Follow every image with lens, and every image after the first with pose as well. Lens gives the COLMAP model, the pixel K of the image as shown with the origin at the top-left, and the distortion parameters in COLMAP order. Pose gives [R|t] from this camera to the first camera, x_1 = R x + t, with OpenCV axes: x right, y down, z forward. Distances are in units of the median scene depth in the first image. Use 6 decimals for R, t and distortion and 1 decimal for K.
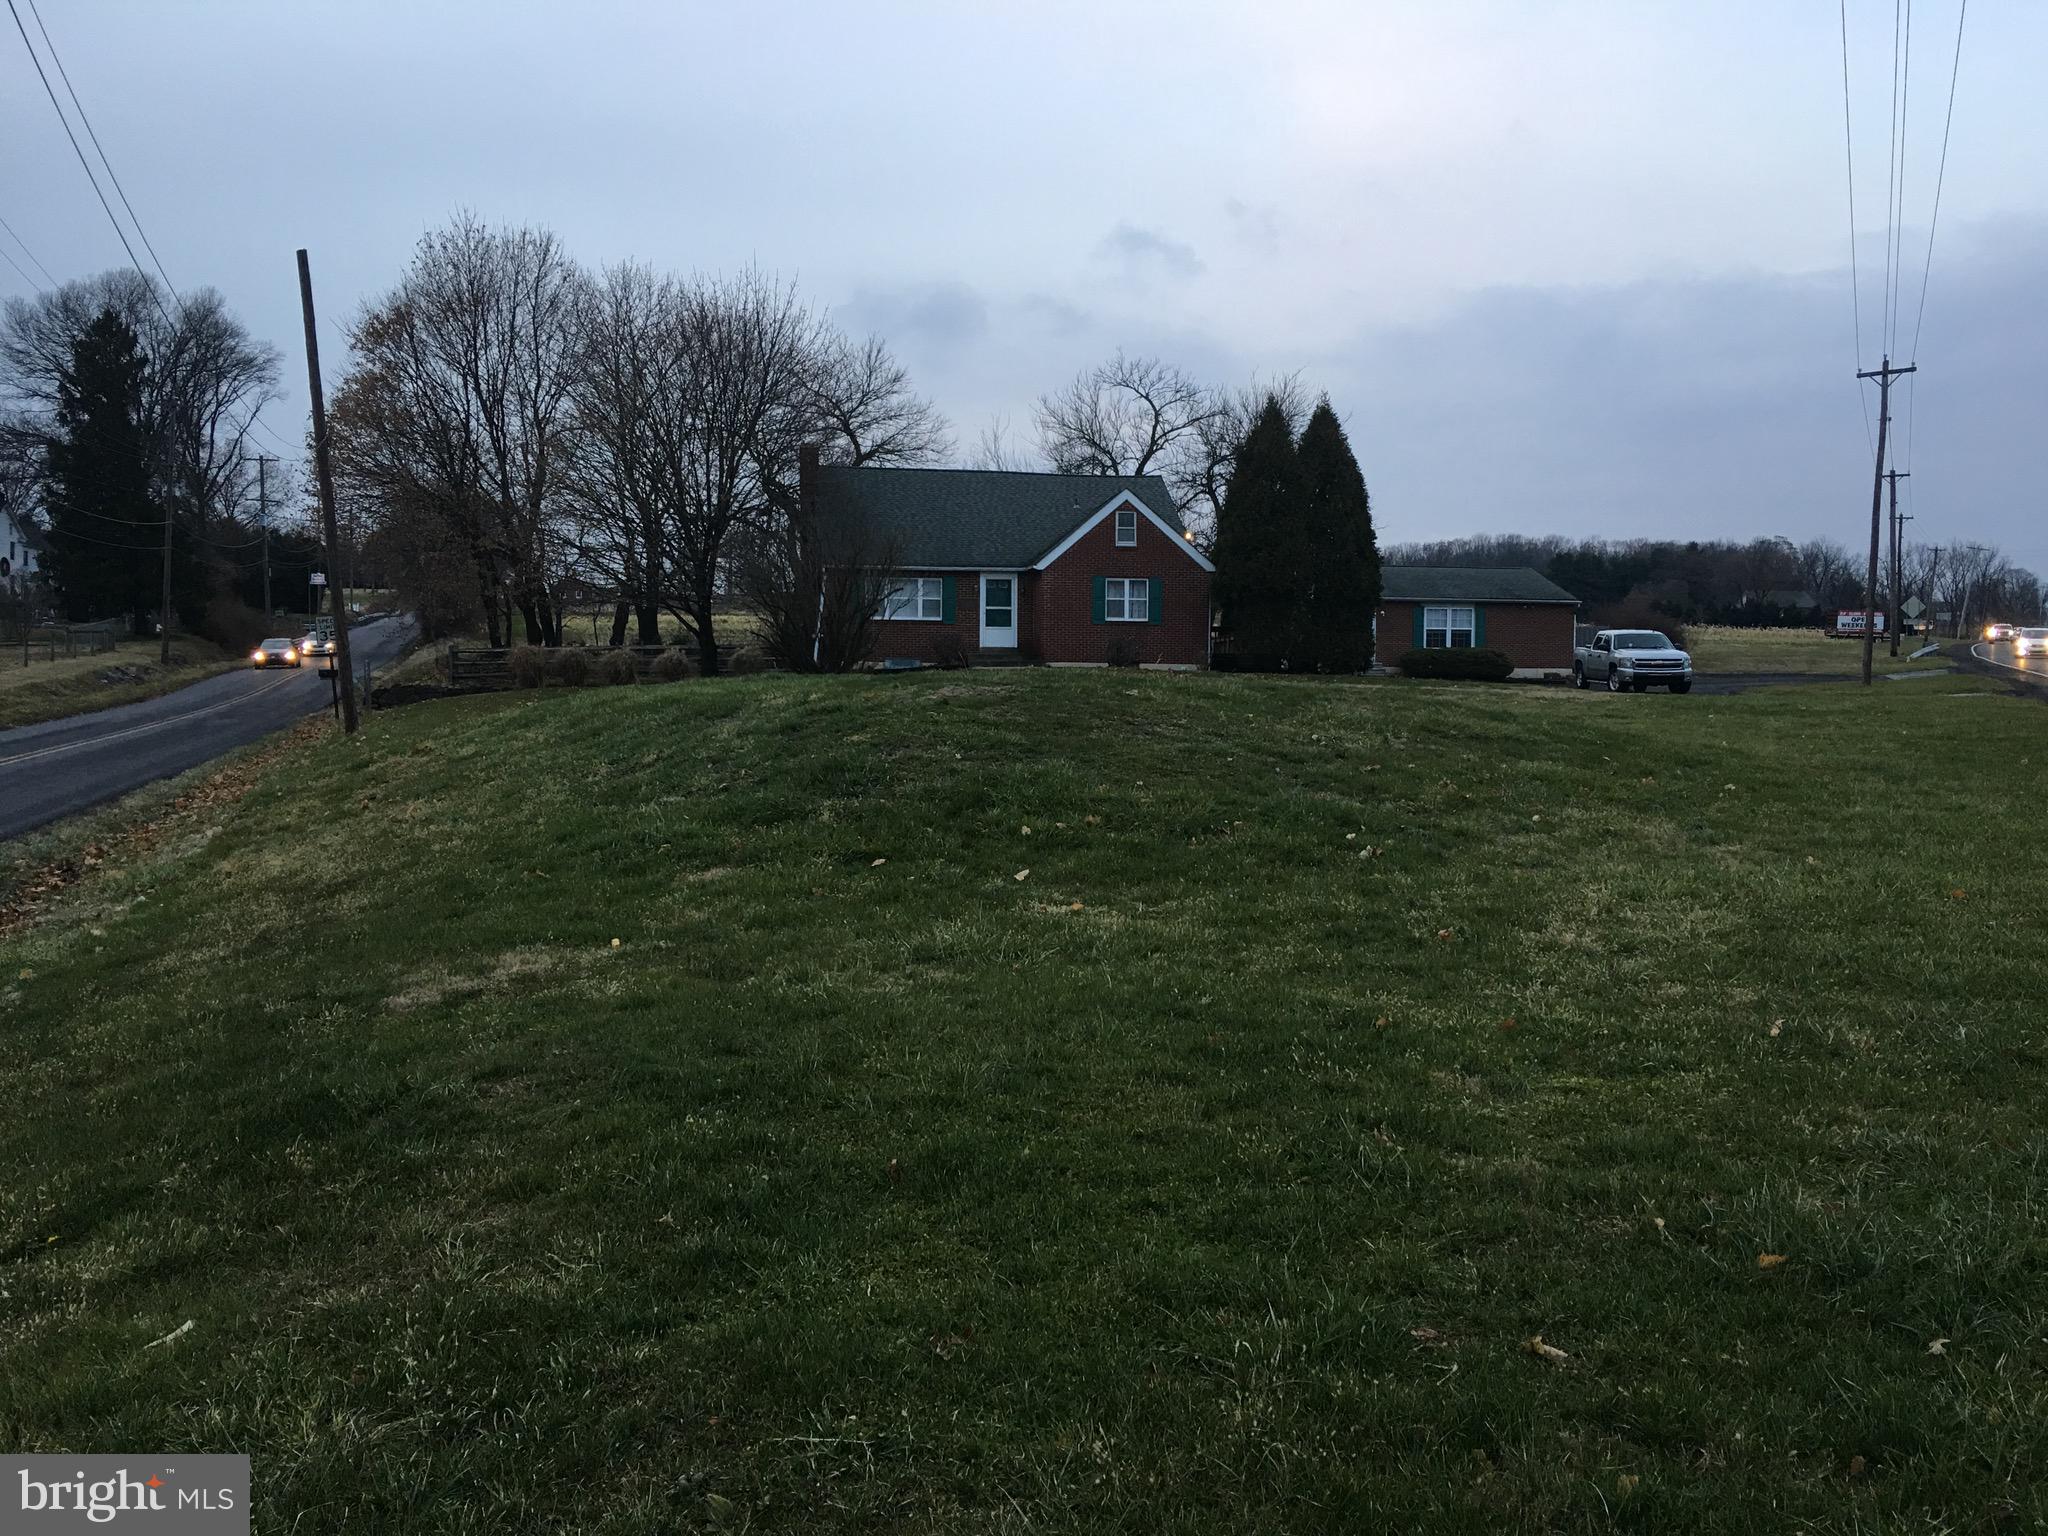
lens RADIAL K [[1749.8, 0, 1023.9], [0, 1749.8, 770.7], [0, 0, 1]] dist [0.074455, -0.046507]
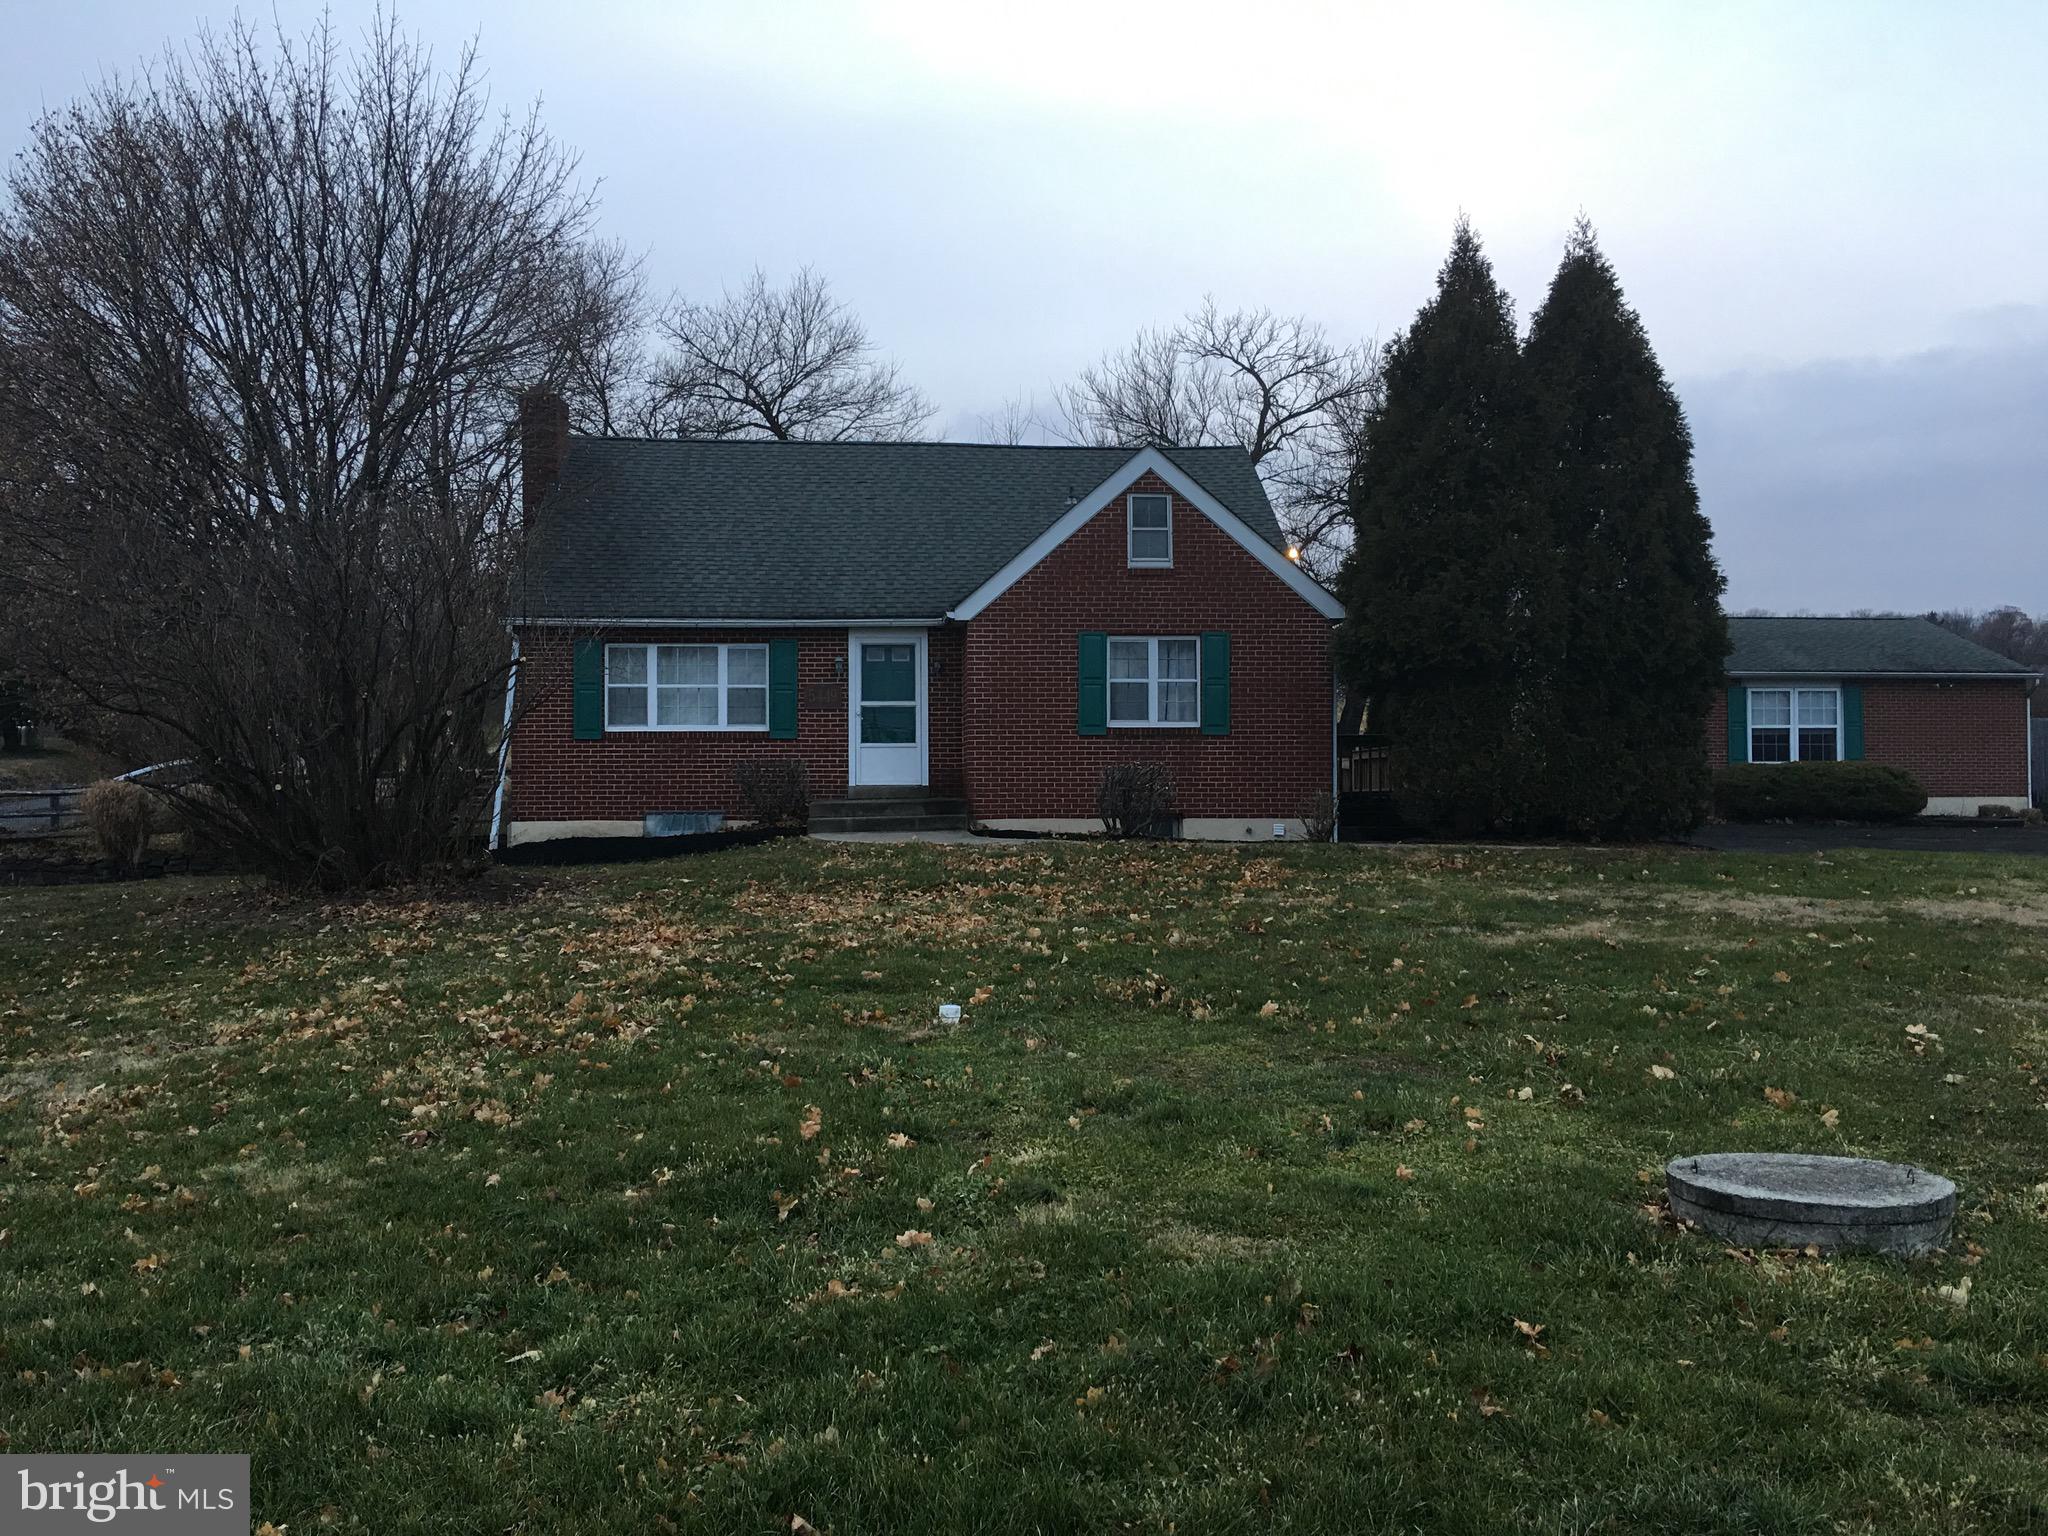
lens RADIAL K [[1749.8, 0, 1015.4], [0, 1749.8, 761.0], [0, 0, 1]] dist [0.074455, -0.046507]
pose [[0.994991, -0.012320, -0.099205, 0.067440], [0.006635, 0.998327, -0.057431, -0.049548], [0.099747, 0.056485, 0.993408, 0.528792]]
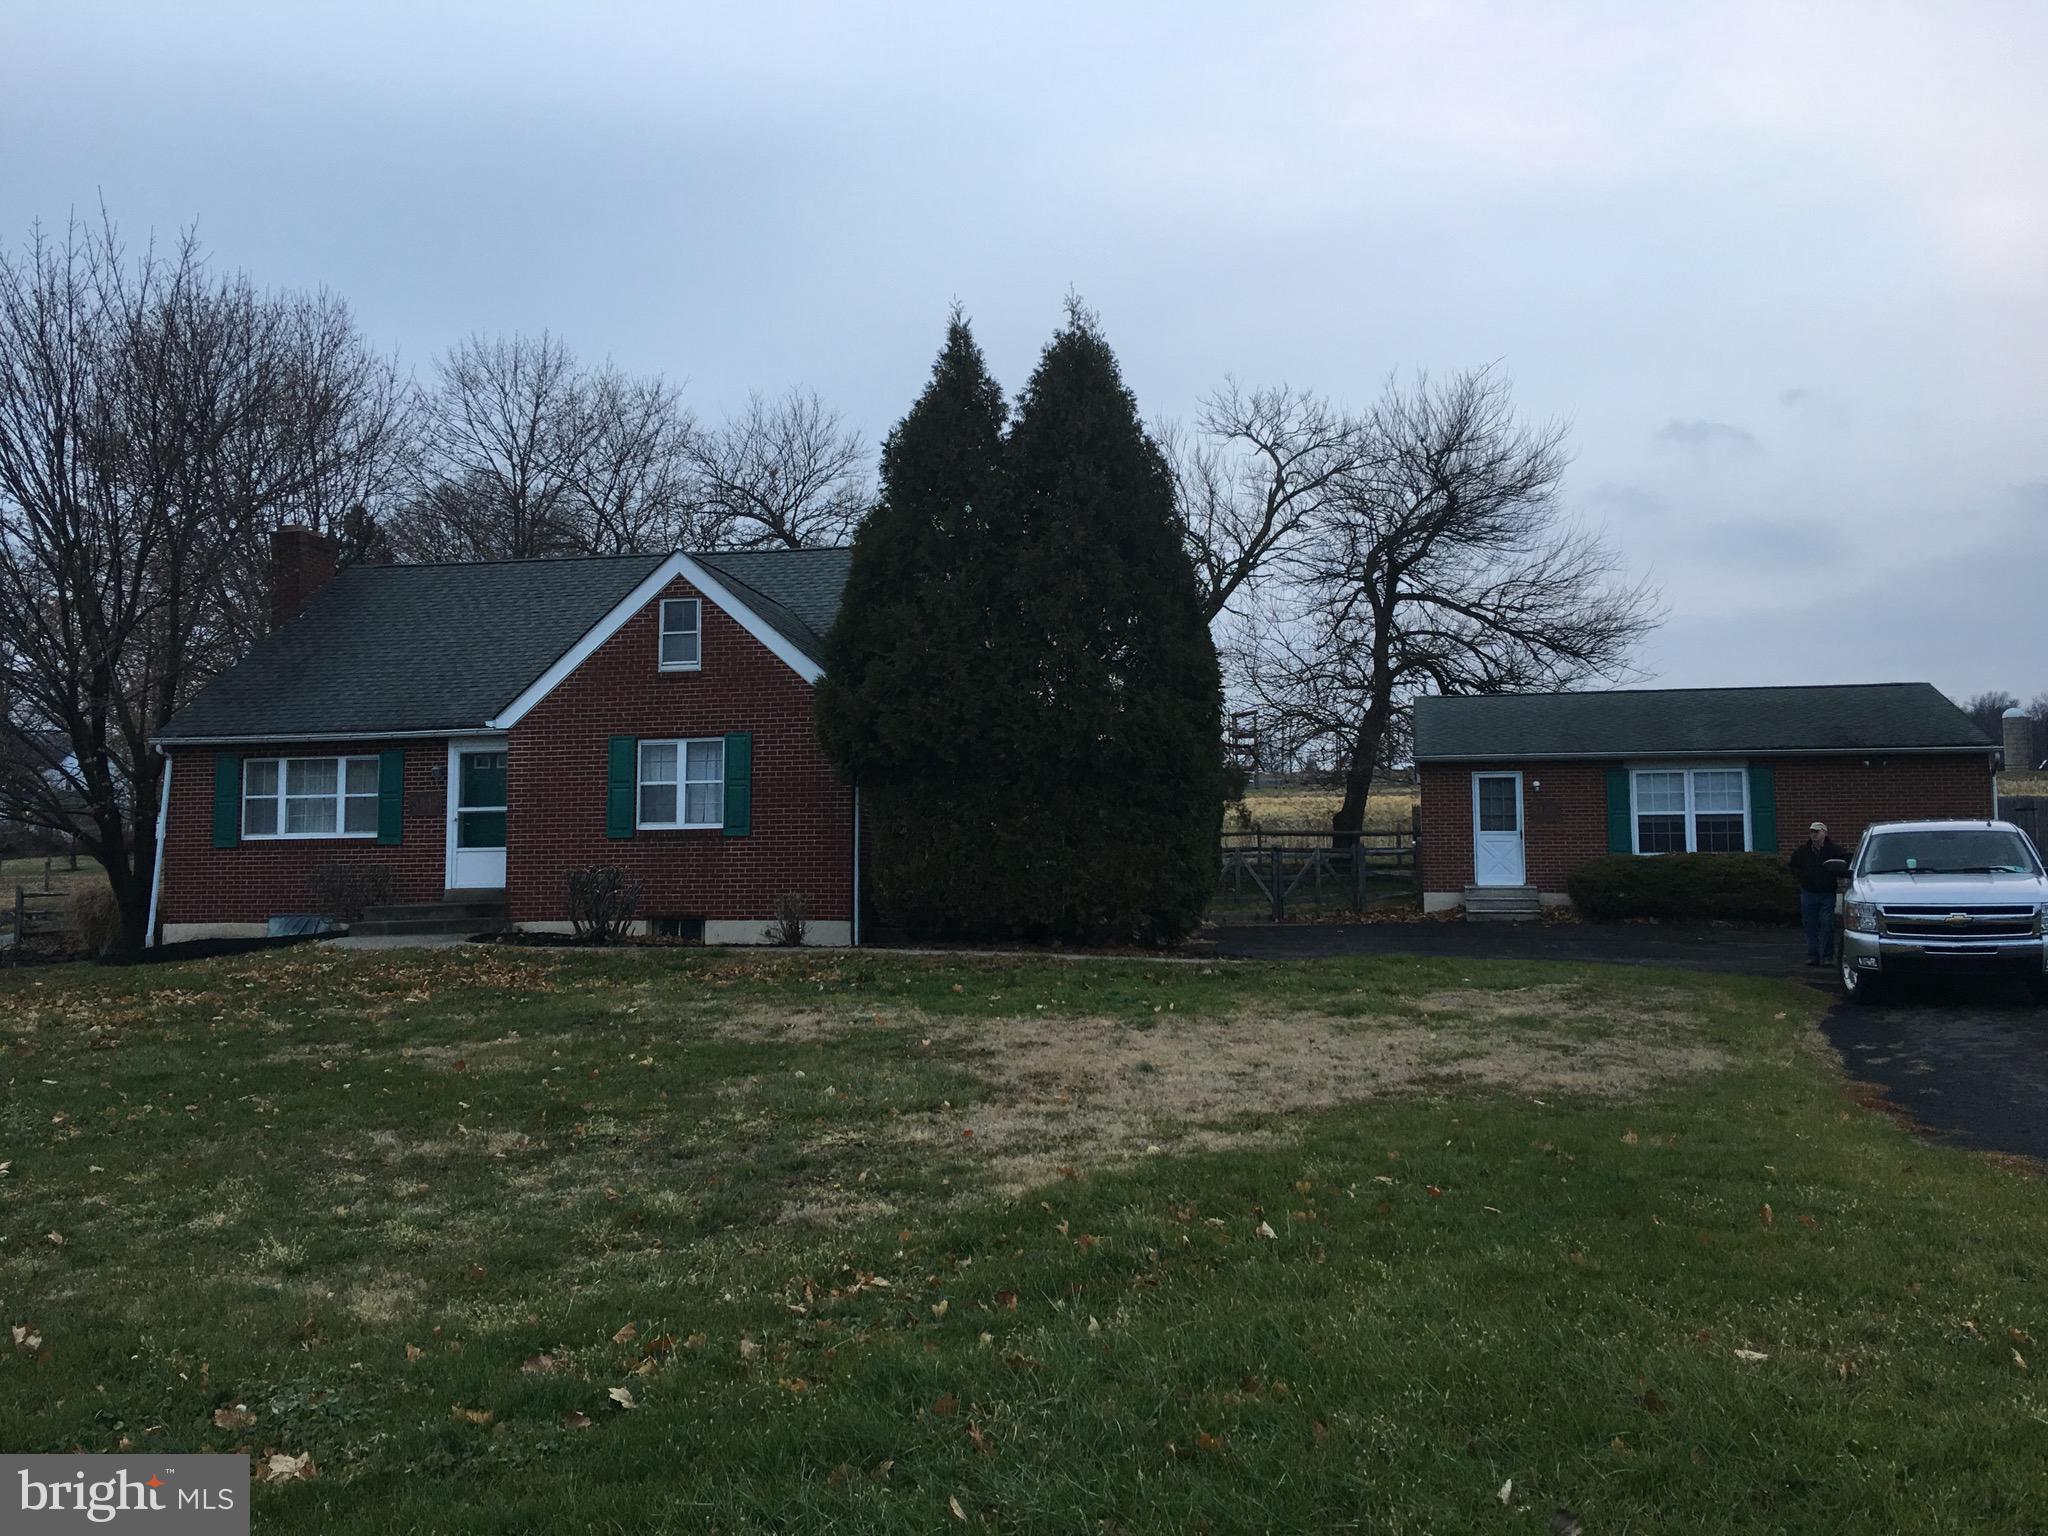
lens RADIAL K [[1749.8, 0, 1016.6], [0, 1749.8, 752.0], [0, 0, 1]] dist [0.074455, -0.046507]
pose [[0.925448, -0.042260, -0.376511, 0.315255], [-0.000390, 0.993653, -0.112487, -0.052947], [0.378875, 0.104248, 0.919558, 0.595948]]
